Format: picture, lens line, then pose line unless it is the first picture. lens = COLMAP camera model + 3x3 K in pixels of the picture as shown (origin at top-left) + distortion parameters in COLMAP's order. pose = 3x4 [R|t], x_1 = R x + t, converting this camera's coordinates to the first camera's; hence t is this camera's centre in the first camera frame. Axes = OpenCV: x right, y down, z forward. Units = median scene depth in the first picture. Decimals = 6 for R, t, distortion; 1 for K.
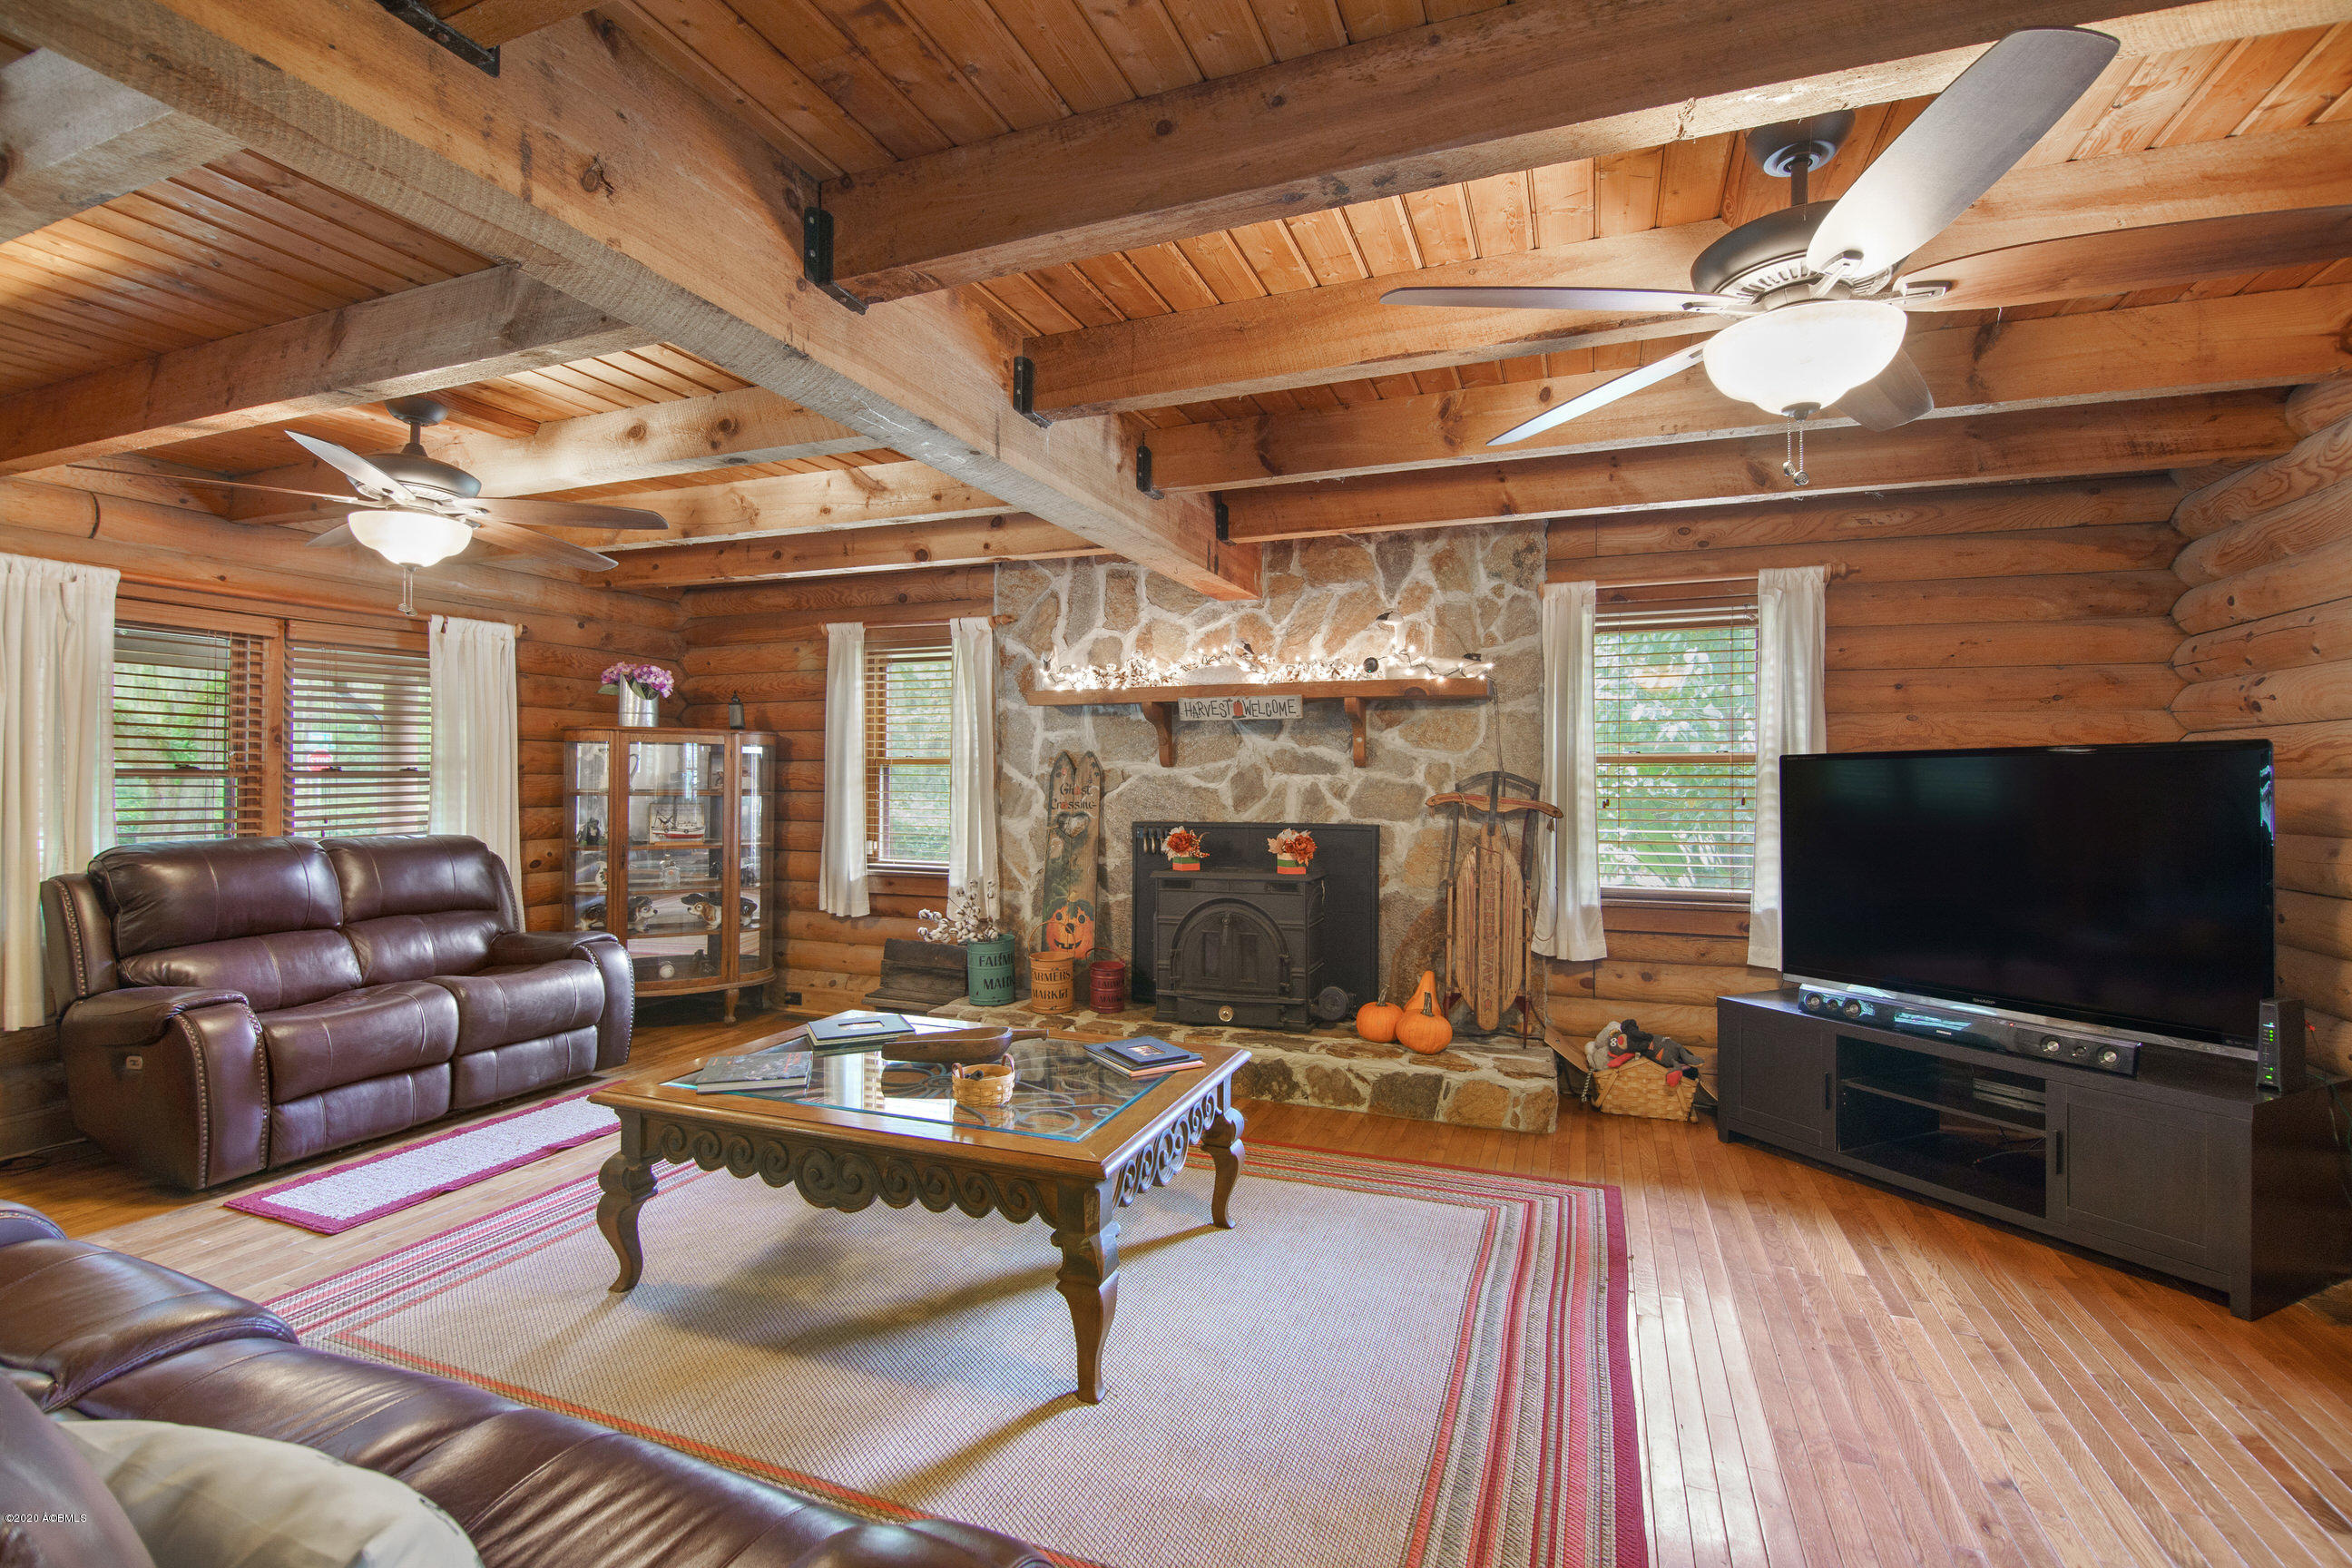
lens RADIAL K [[1068.7, 0, 1169.0], [0, 1068.7, 793.1], [0, 0, 1]] dist [-0.014513, -0.001403]
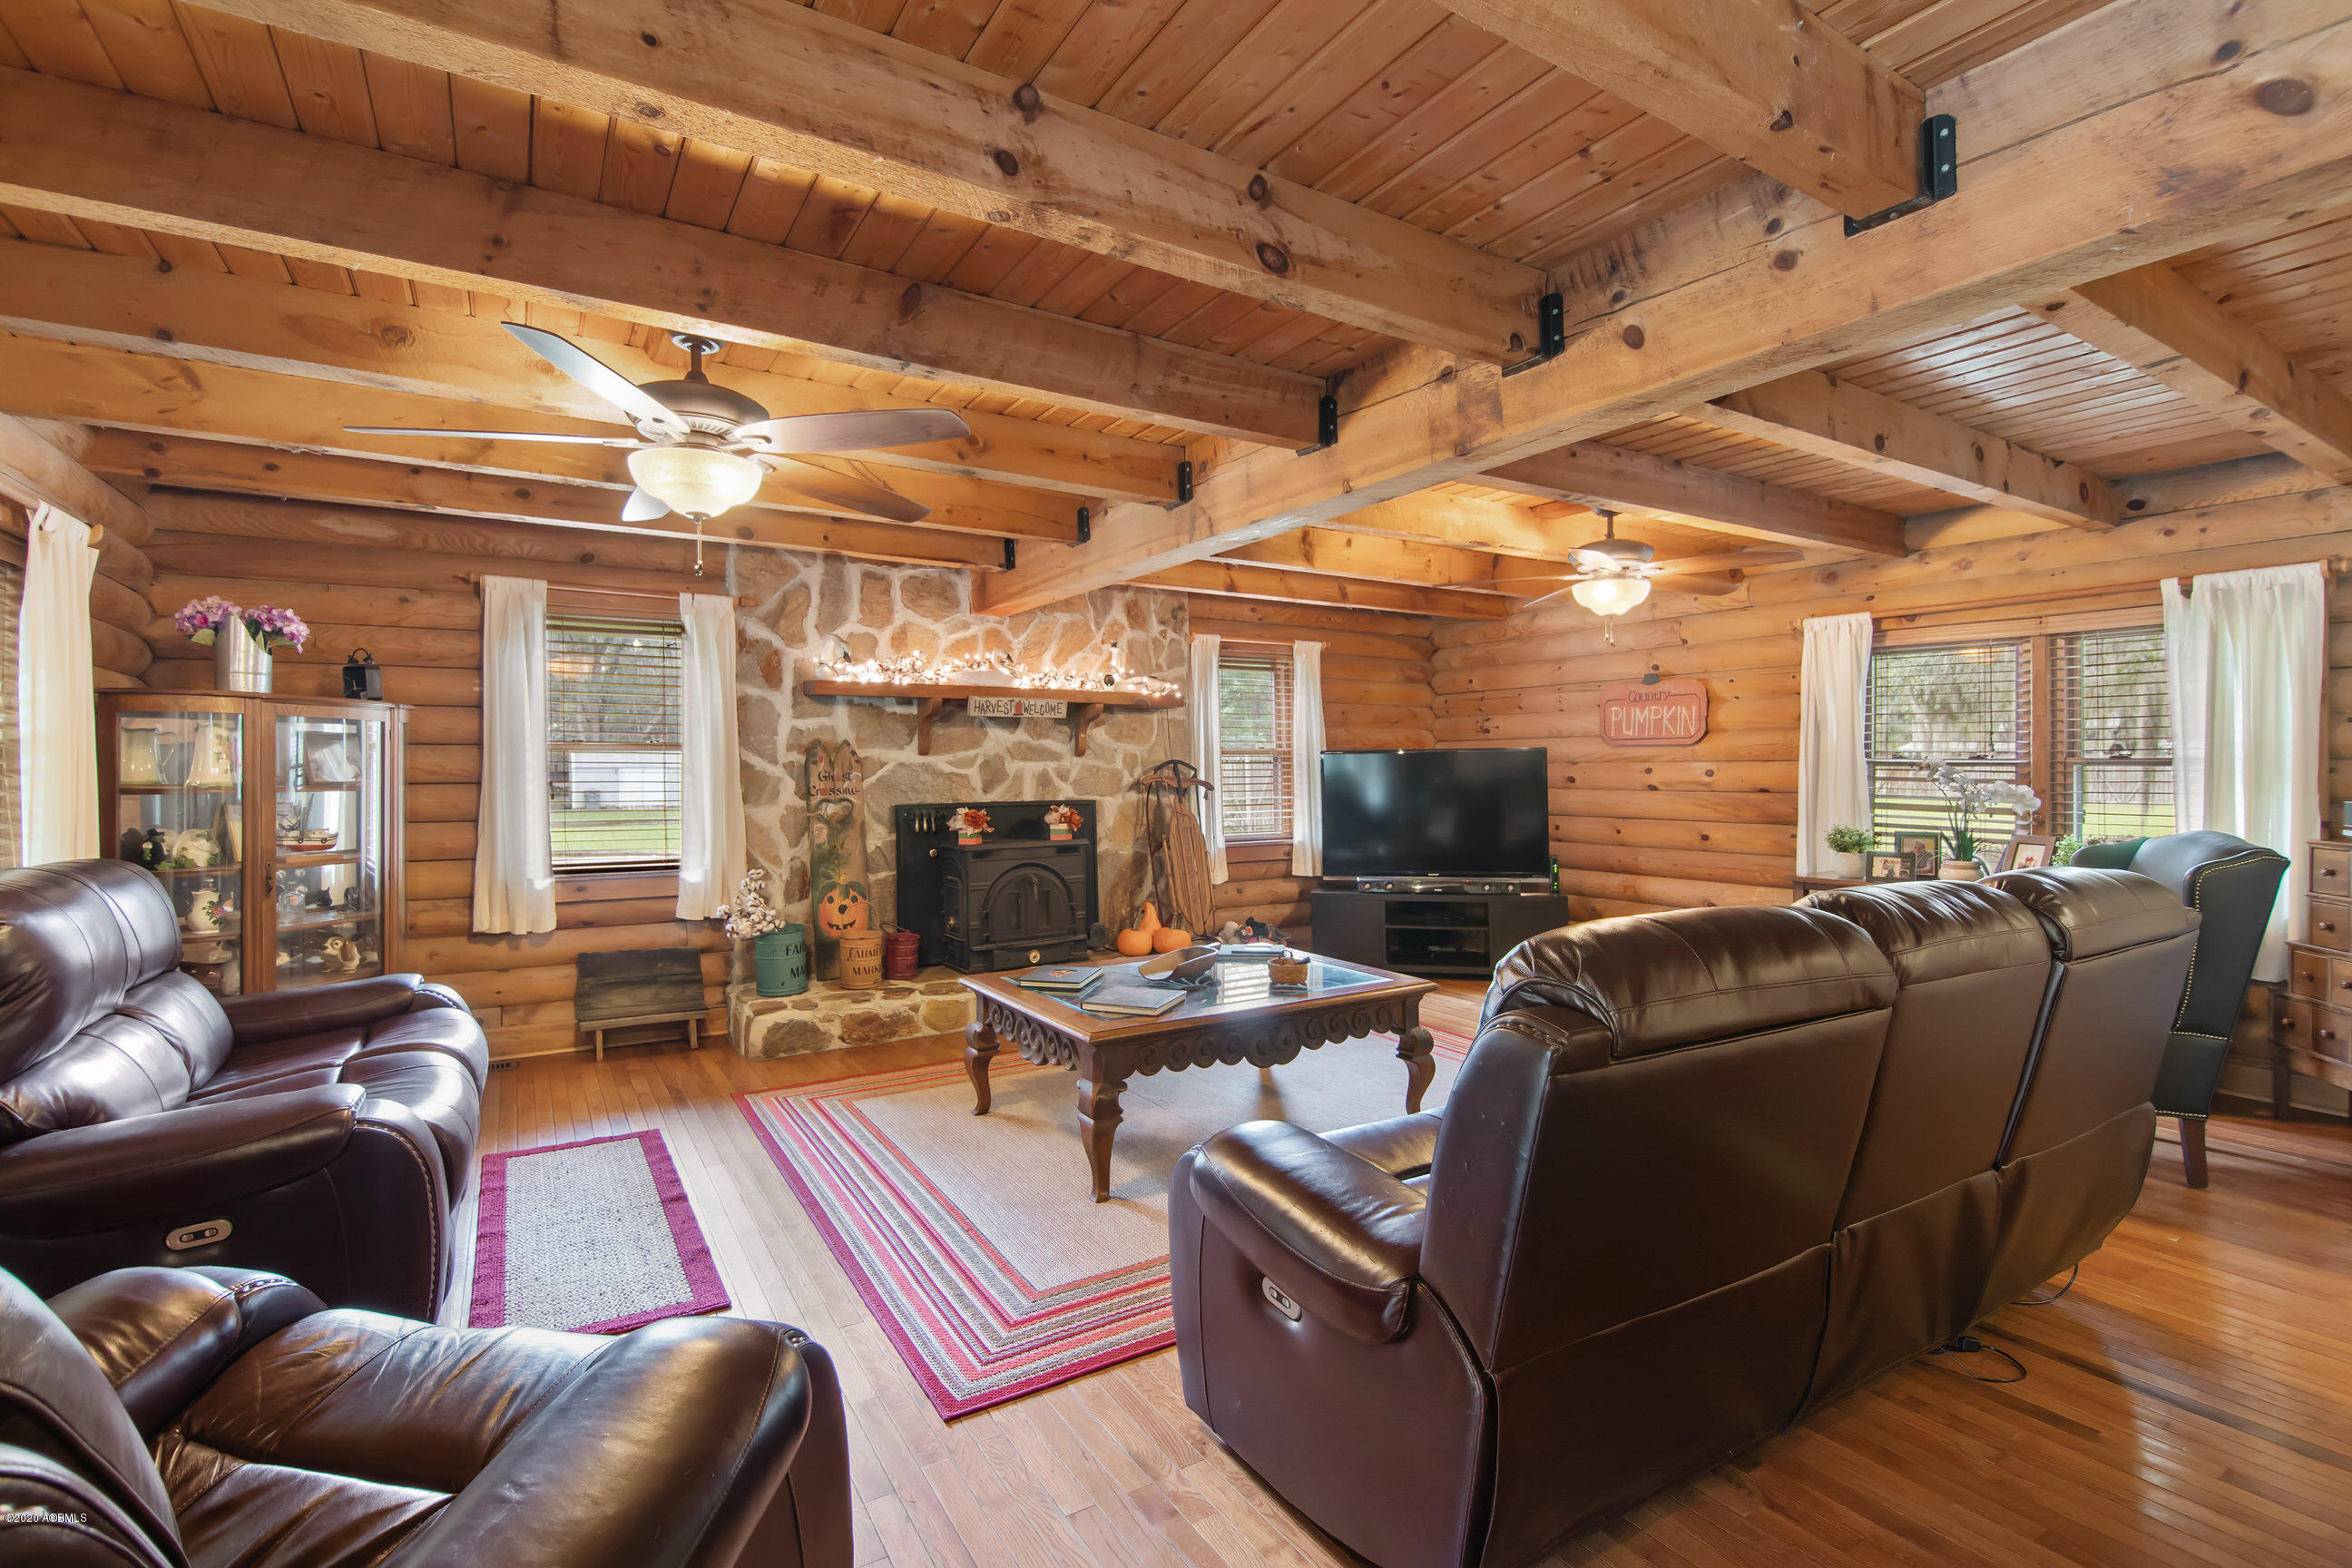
lens RADIAL K [[1068.7, 0, 1176.5], [0, 1068.7, 769.5], [0, 0, 1]] dist [-0.014513, -0.001403]
pose [[0.594653, -0.005077, 0.803966, -0.763746], [0.015282, 0.999871, -0.004989, 0.000195], [-0.803837, 0.015253, 0.594654, 0.123028]]
